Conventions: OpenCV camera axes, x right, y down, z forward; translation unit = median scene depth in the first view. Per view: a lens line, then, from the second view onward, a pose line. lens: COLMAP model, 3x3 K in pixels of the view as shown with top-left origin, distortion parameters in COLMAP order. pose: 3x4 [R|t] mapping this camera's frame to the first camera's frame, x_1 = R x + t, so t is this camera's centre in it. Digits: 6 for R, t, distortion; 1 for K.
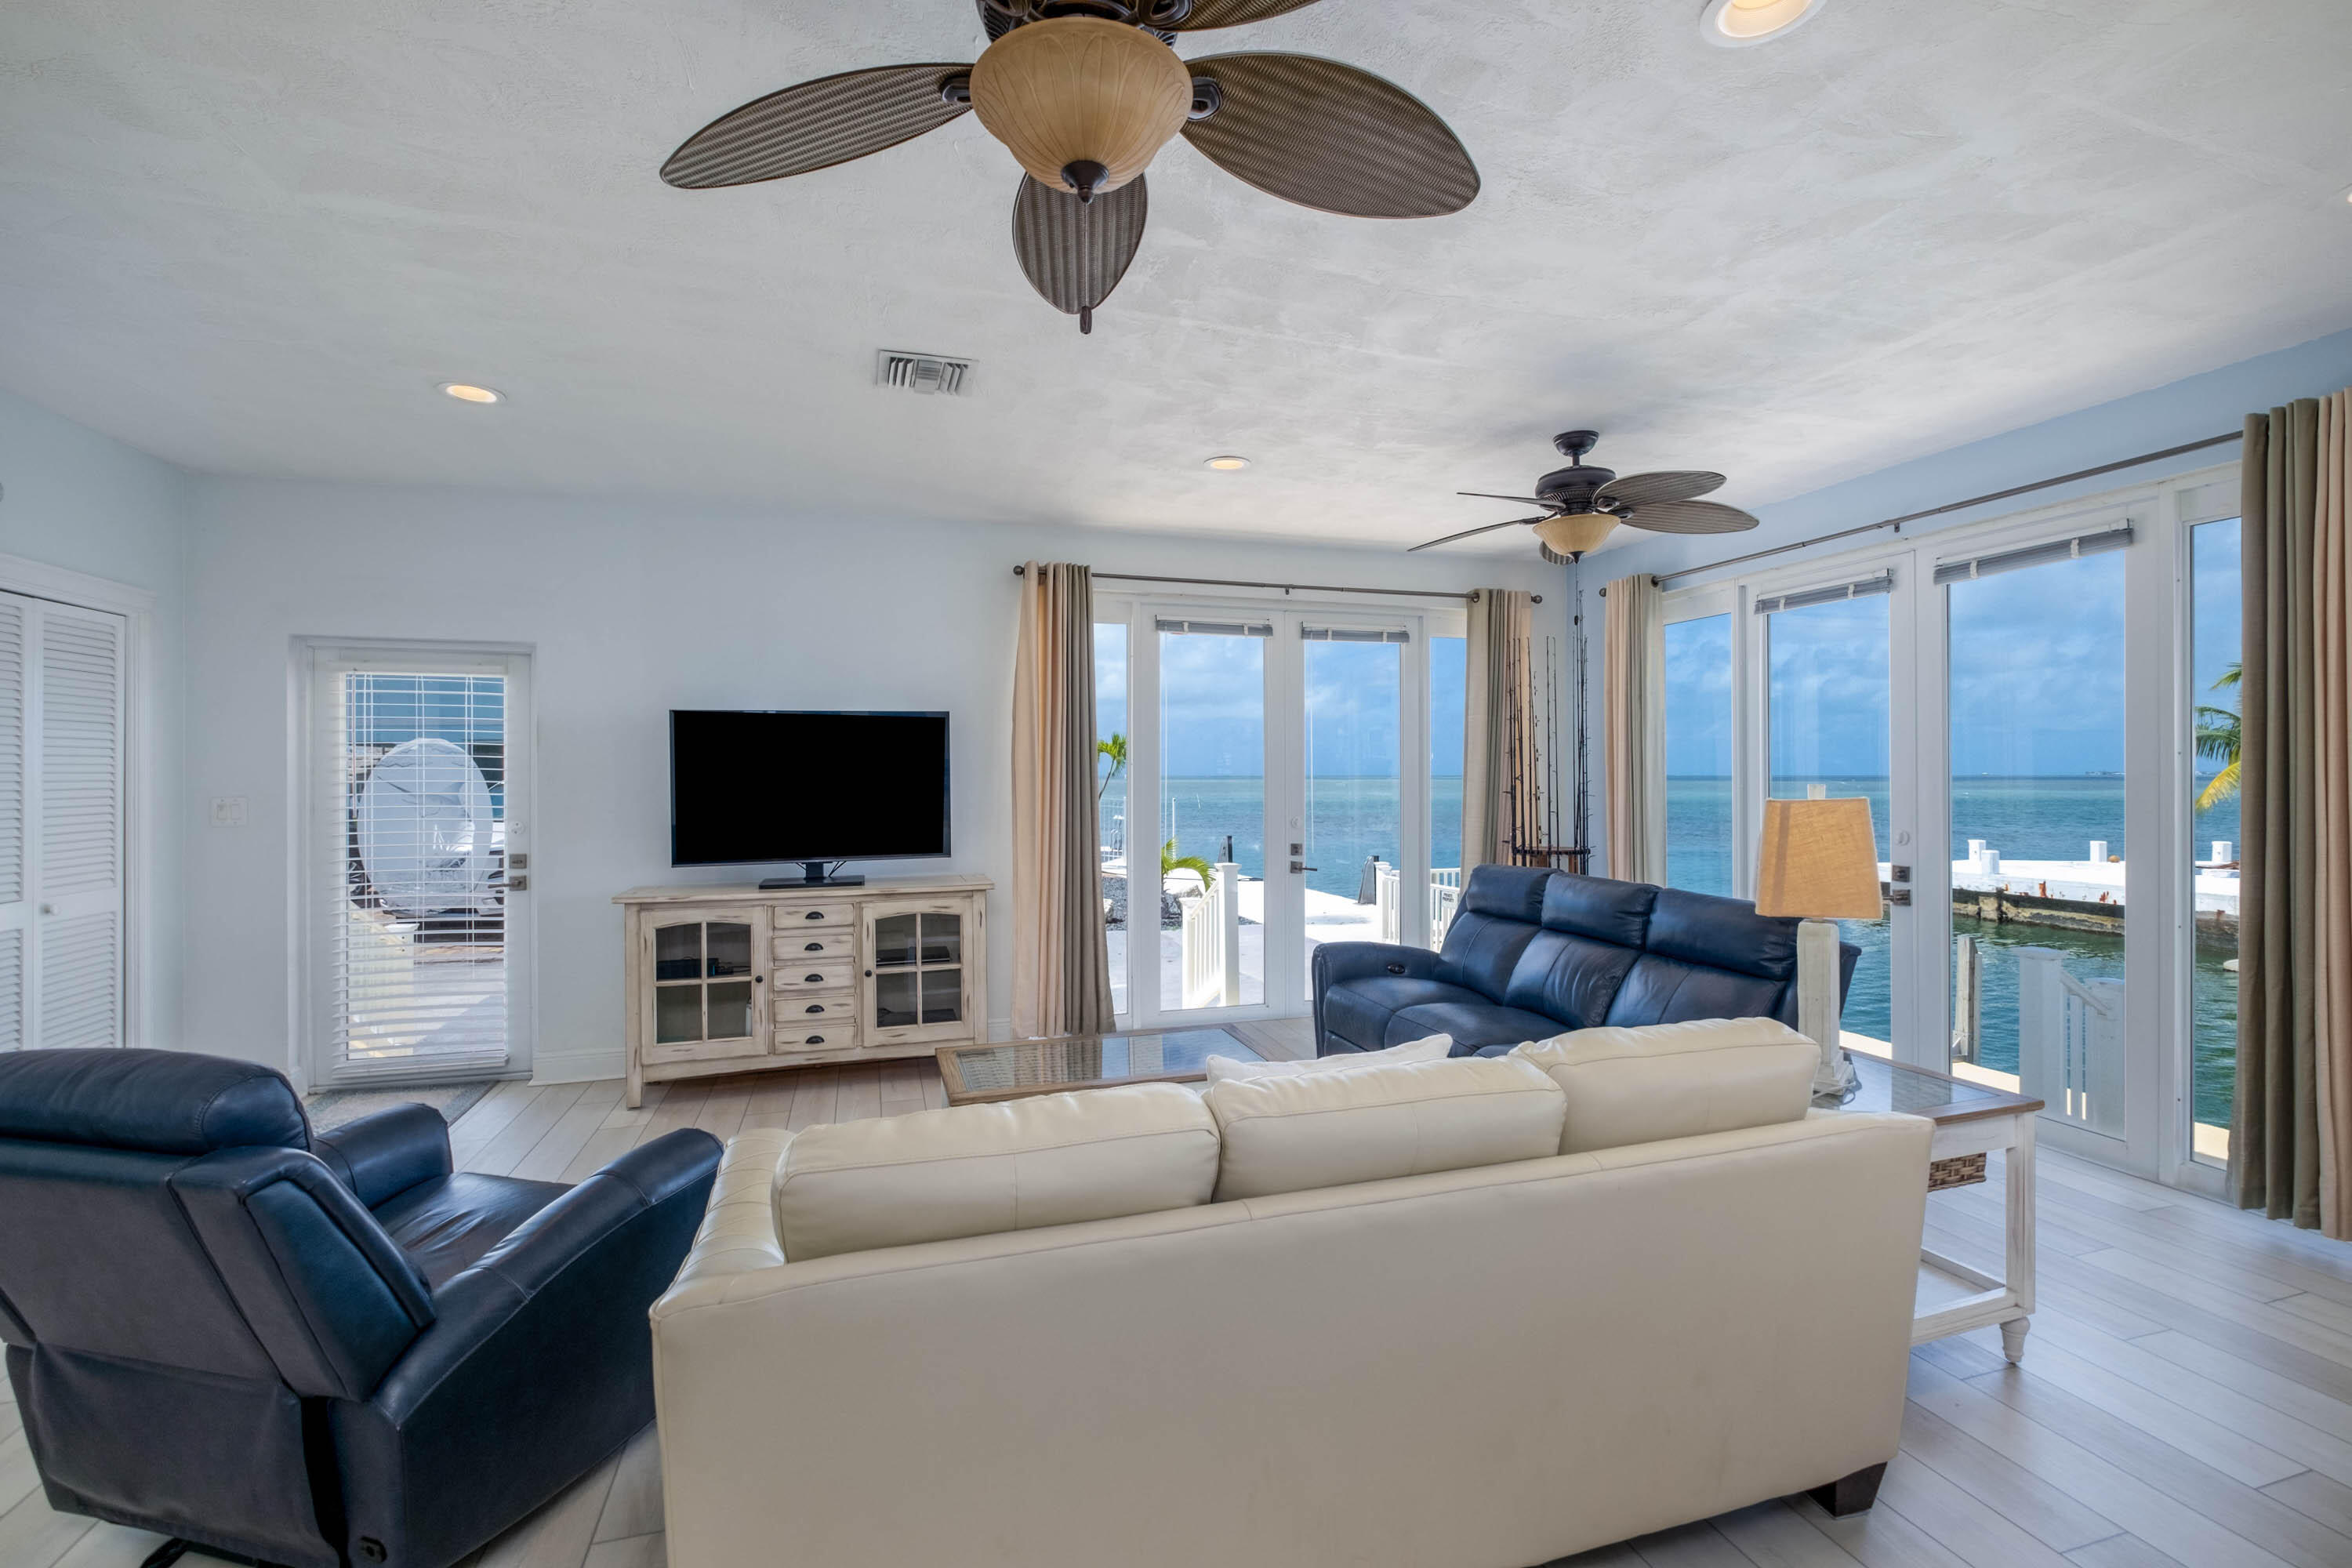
lens RADIAL K [[1027.4, 0, 1176.0], [0, 1027.4, 784.0], [0, 0, 1]] dist [-0.002740, -0.000217]
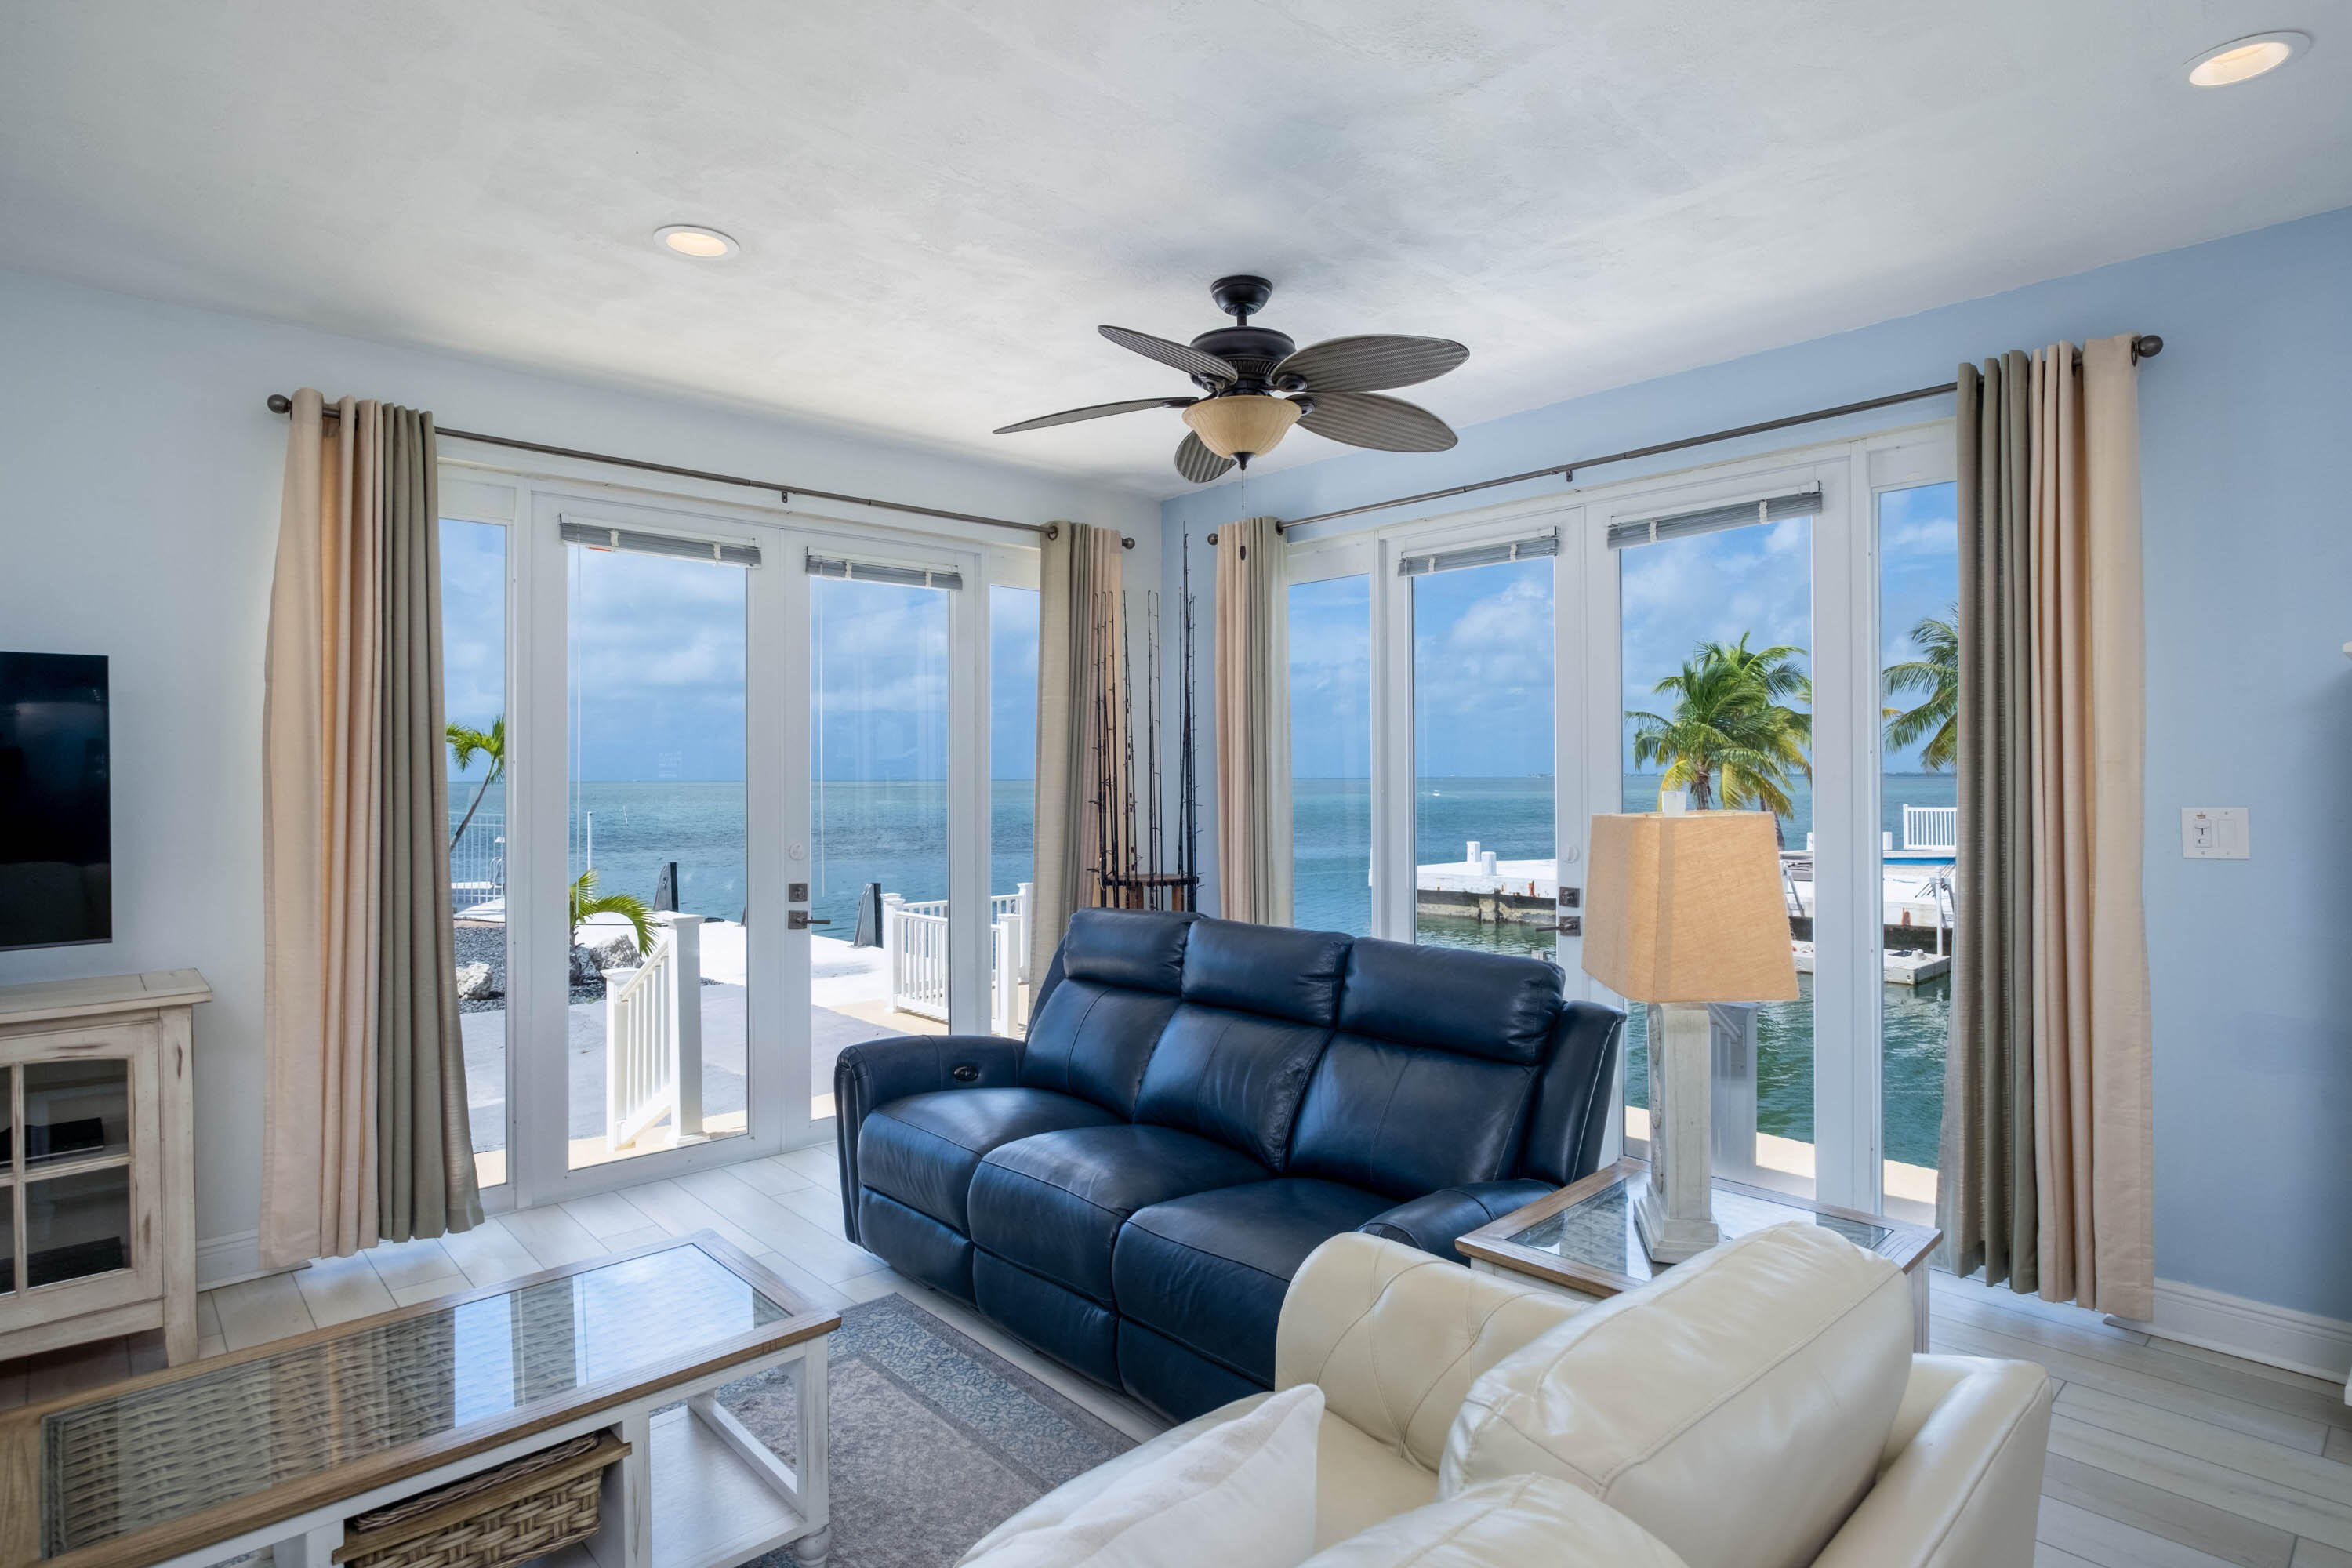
lens RADIAL K [[1230.5, 0, 1176.0], [0, 1230.5, 784.0], [0, 0, 1]] dist [-0.040388, 0.037342]
pose [[0.902019, -0.004180, 0.431676, -0.003567], [0.005970, 0.999978, -0.002790, -0.002487], [-0.431655, 0.005094, 0.902024, 0.215771]]
